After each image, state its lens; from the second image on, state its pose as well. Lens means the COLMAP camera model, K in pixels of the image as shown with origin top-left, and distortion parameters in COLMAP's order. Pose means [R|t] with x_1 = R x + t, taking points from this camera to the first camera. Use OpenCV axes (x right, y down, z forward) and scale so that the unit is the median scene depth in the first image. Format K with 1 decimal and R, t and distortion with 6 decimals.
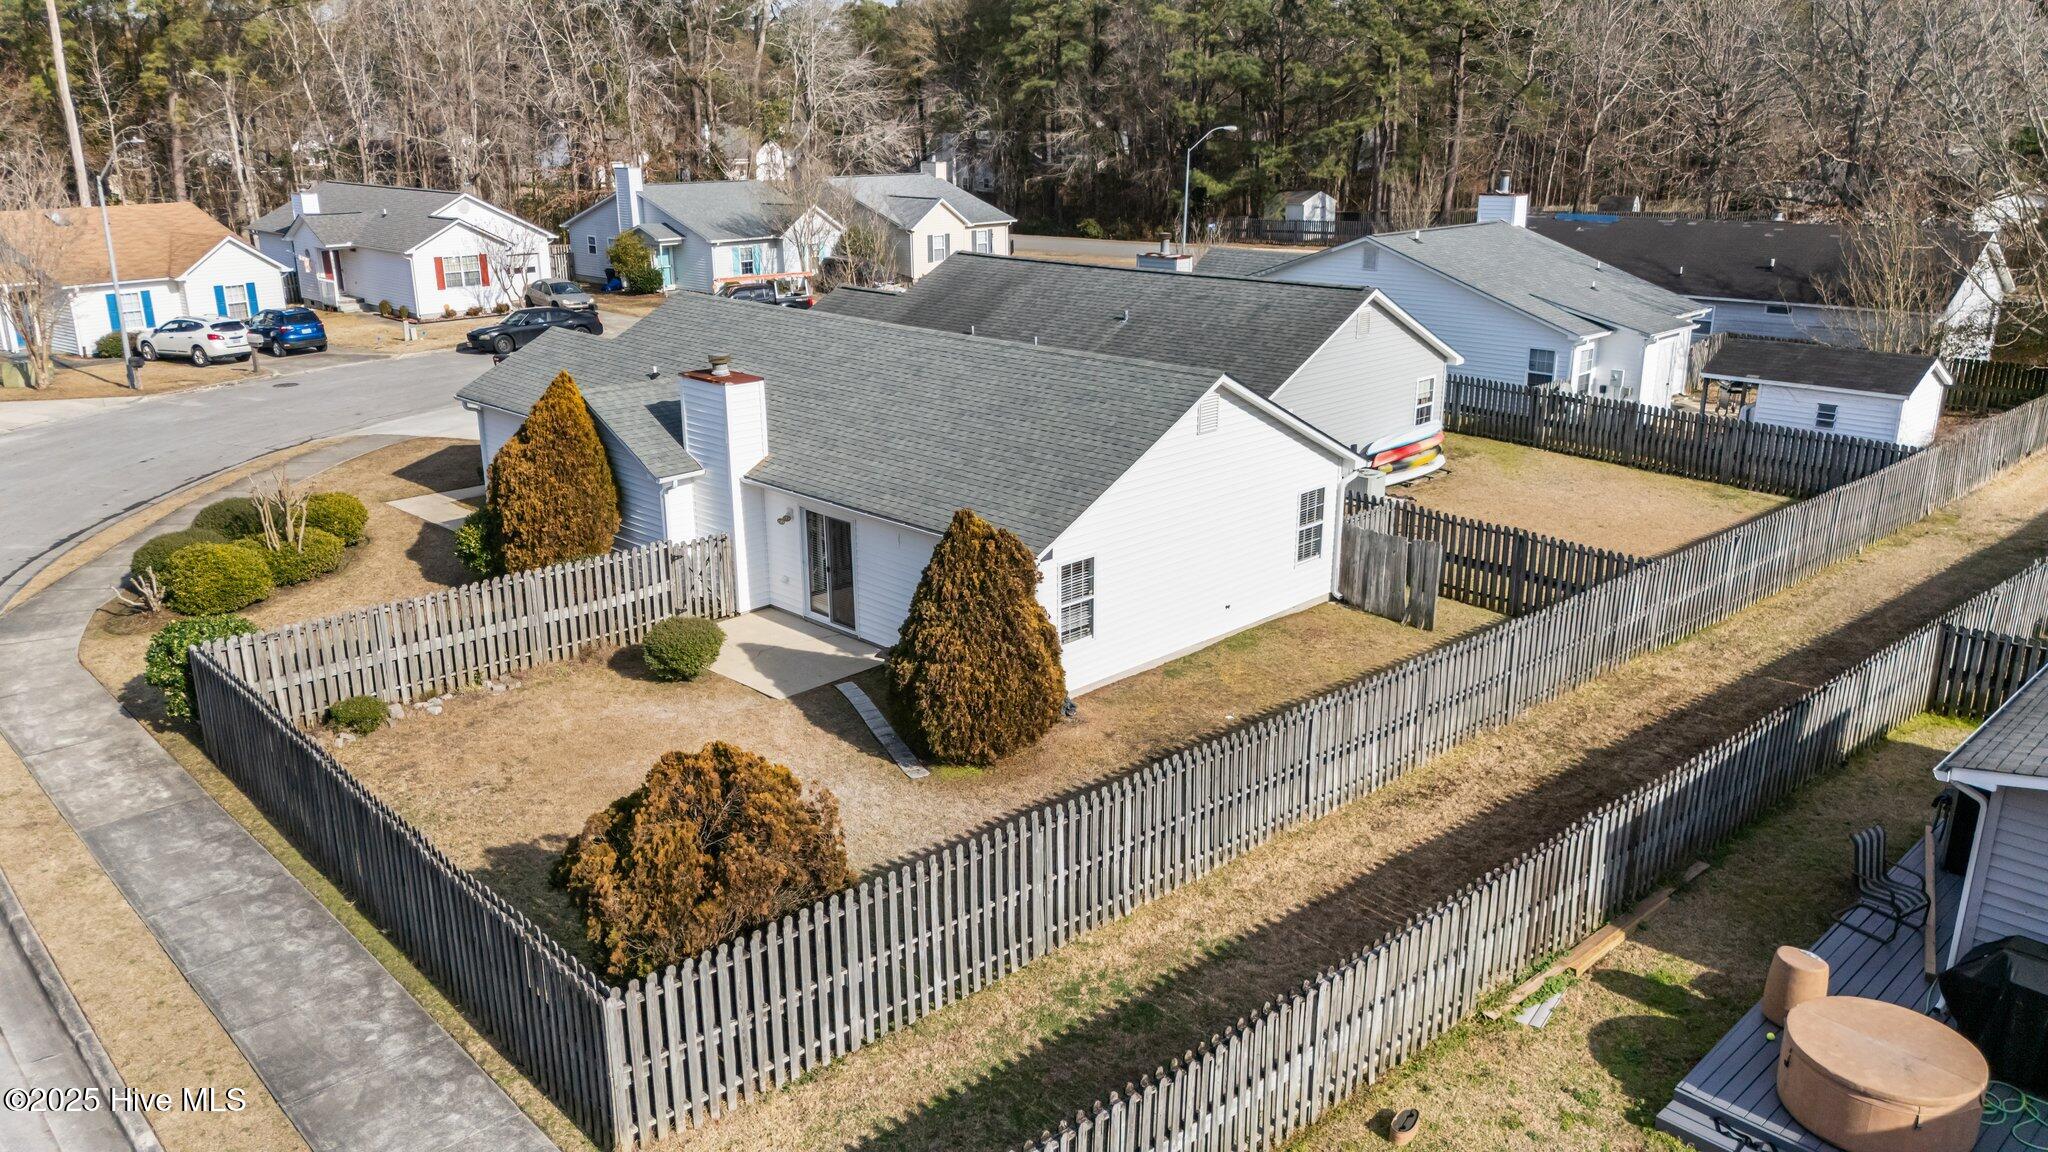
lens RADIAL K [[1512.5, 0, 1026.3], [0, 1512.5, 585.7], [0, 0, 1]] dist [0.041859, -0.016846]
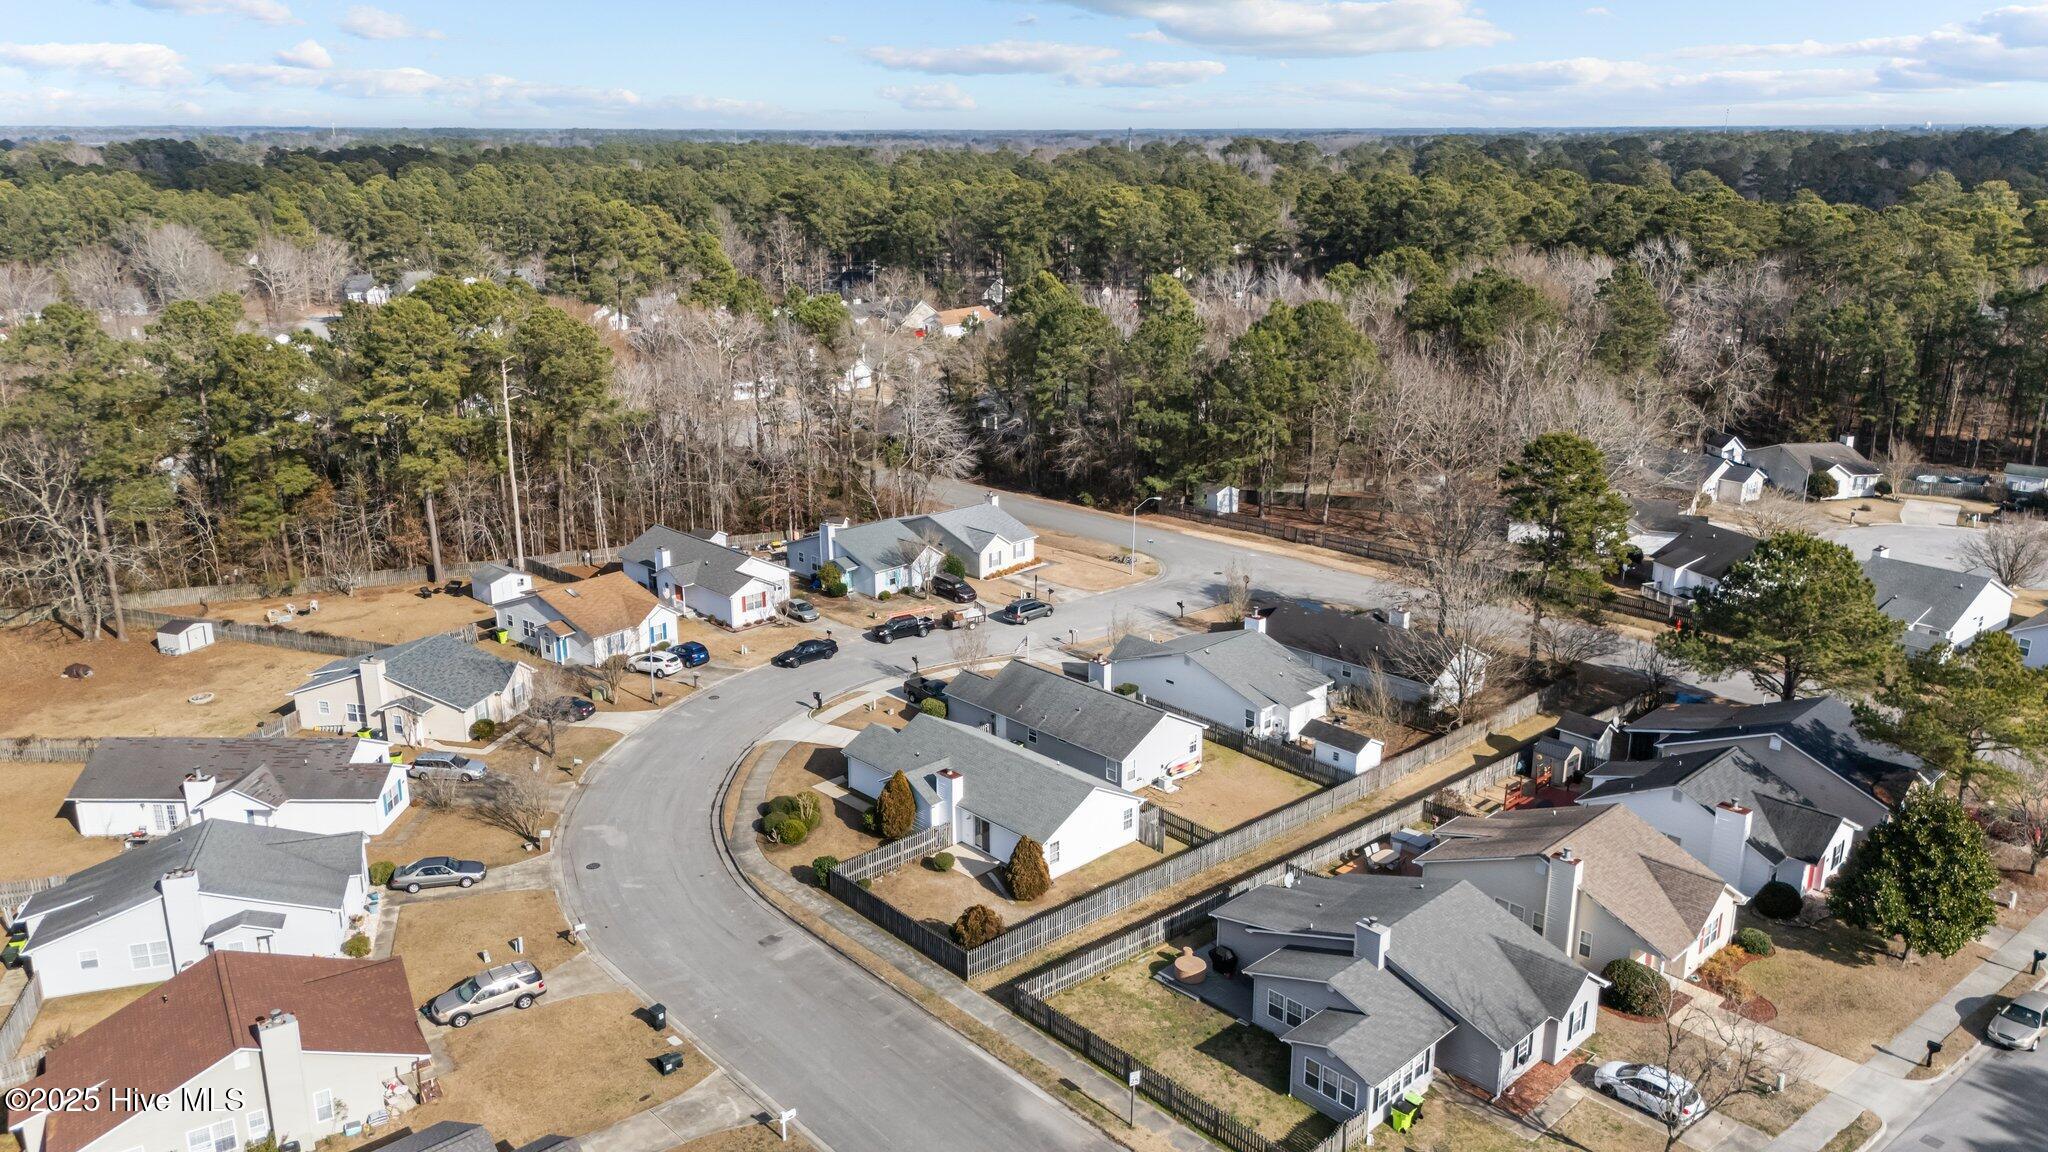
lens RADIAL K [[1512.5, 0, 1022.6], [0, 1512.5, 563.5], [0, 0, 1]] dist [0.041859, -0.016846]
pose [[0.999839, 0.006497, -0.016720, 0.011183], [-0.006987, 0.999544, -0.029383, -0.497170], [0.016521, 0.029495, 0.999428, -2.298289]]
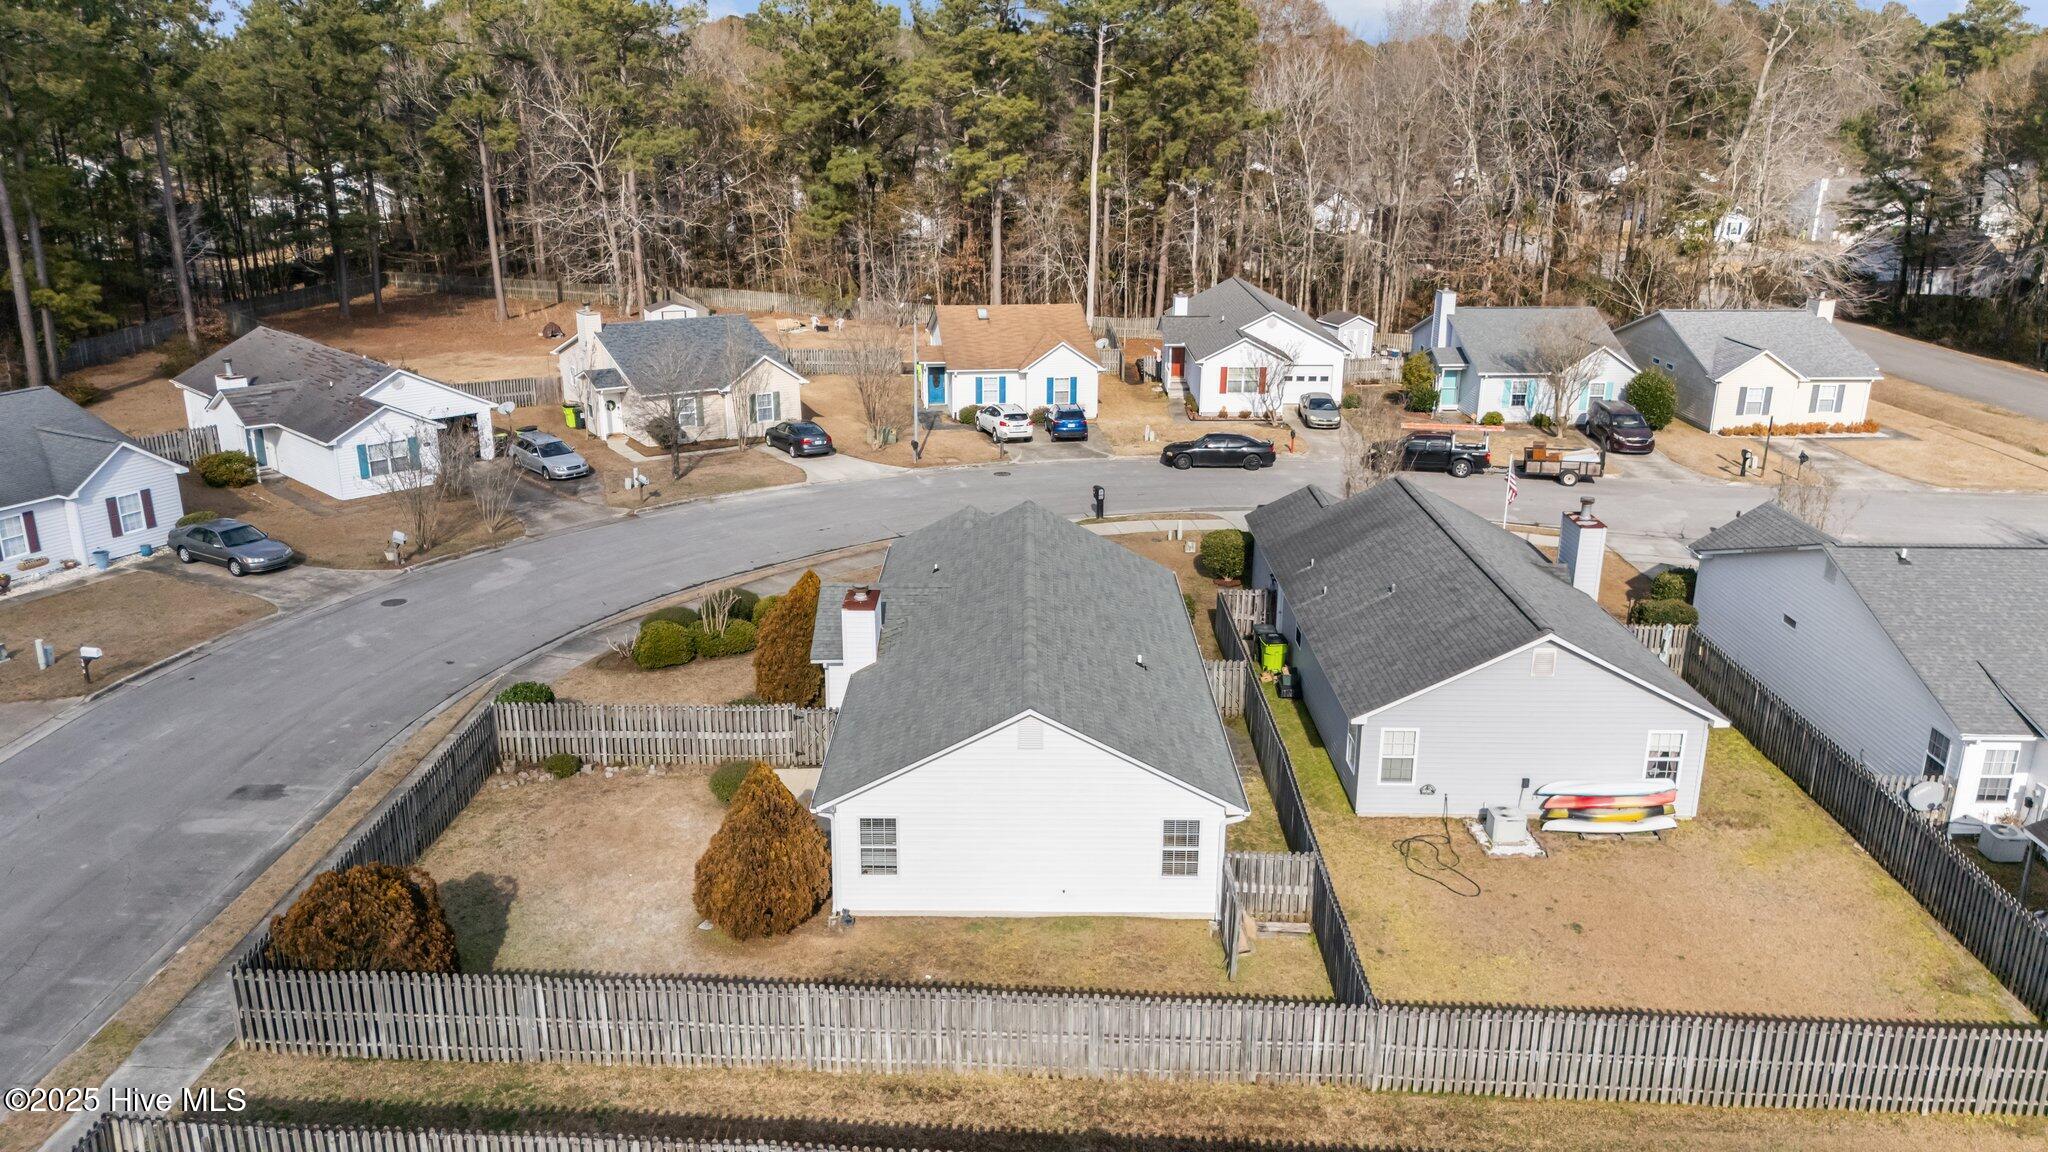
lens RADIAL K [[1512.5, 0, 1022.0], [0, 1512.5, 584.2], [0, 0, 1]] dist [0.041859, -0.016846]
pose [[0.705615, 0.227622, -0.671041, 0.824756], [-0.221440, 0.970405, 0.096319, -0.316461], [0.673106, 0.080631, 0.735137, 0.079505]]
